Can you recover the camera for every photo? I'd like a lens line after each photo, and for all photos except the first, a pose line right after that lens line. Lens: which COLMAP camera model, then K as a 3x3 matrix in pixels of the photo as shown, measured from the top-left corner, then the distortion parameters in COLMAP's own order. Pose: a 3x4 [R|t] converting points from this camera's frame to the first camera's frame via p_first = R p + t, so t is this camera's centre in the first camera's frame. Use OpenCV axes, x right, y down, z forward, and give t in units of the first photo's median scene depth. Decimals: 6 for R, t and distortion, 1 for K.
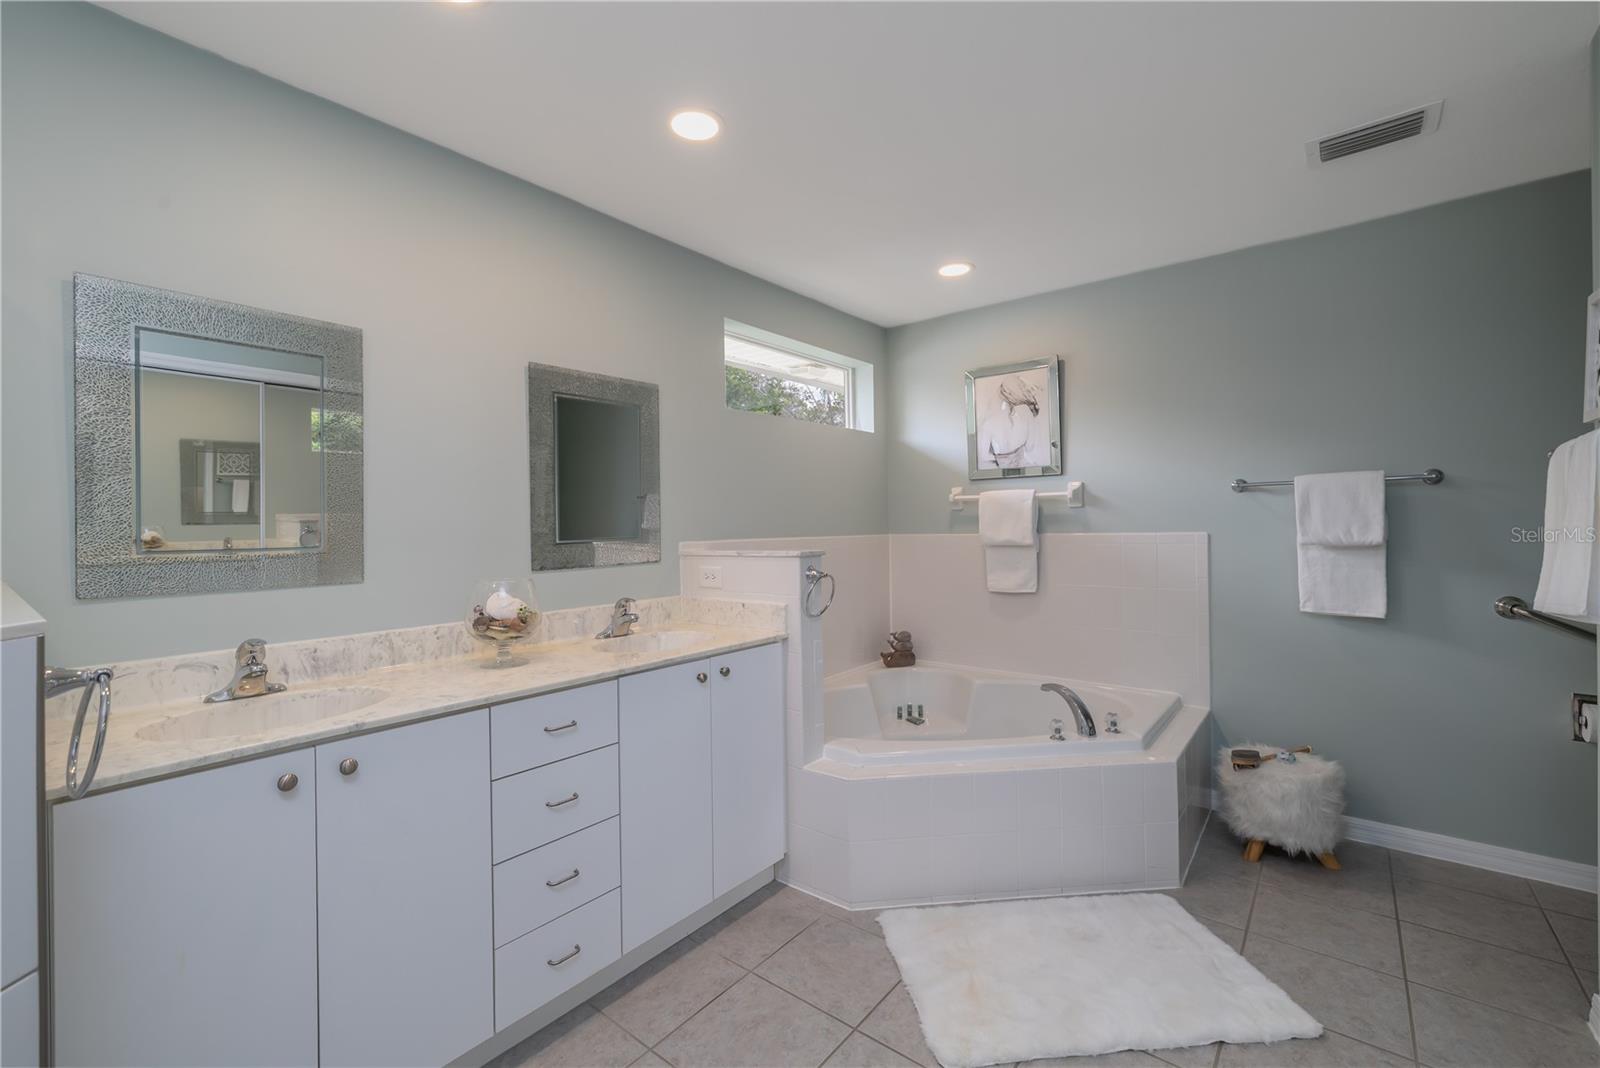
lens RADIAL K [[683.0, 0, 785.8], [0, 683.0, 521.9], [0, 0, 1]] dist [0.000554, 0.002369]
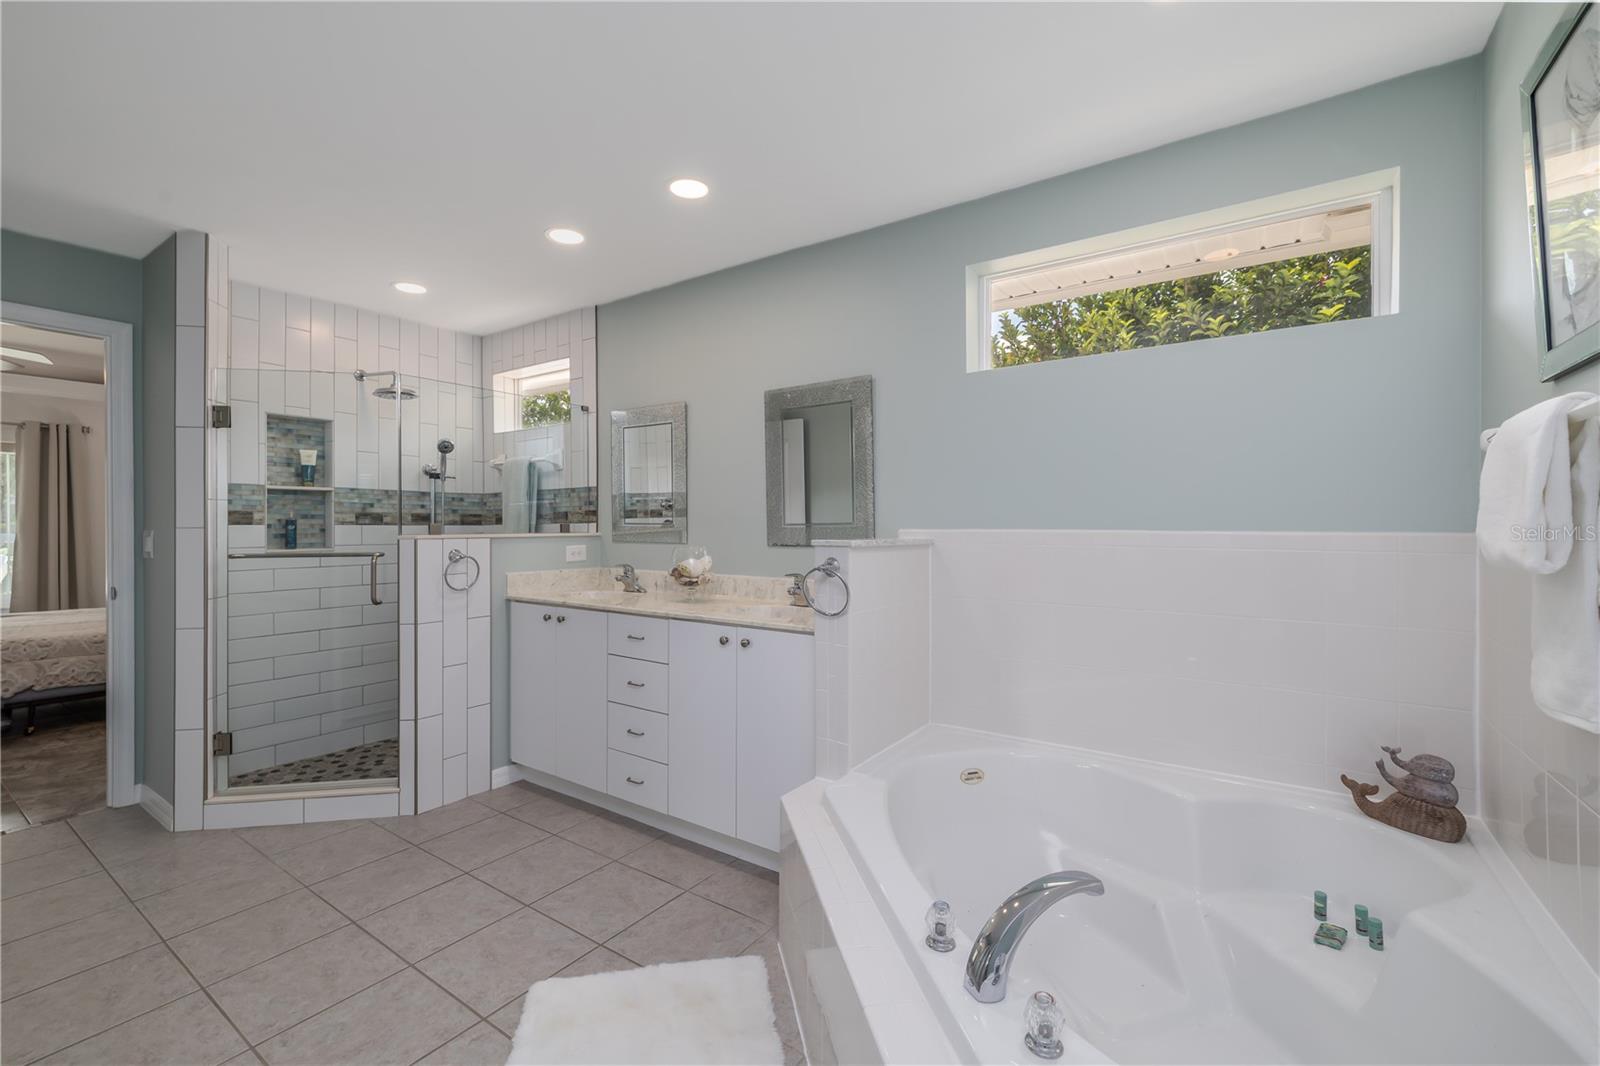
lens RADIAL K [[683.0, 0, 807.1], [0, 683.0, 533.0], [0, 0, 1]] dist [0.000554, 0.002369]
pose [[0.073479, 0.019864, -0.997099, 1.068573], [-0.000397, 0.999802, 0.019889, 0.019953], [0.997297, -0.001066, 0.073473, 1.069219]]
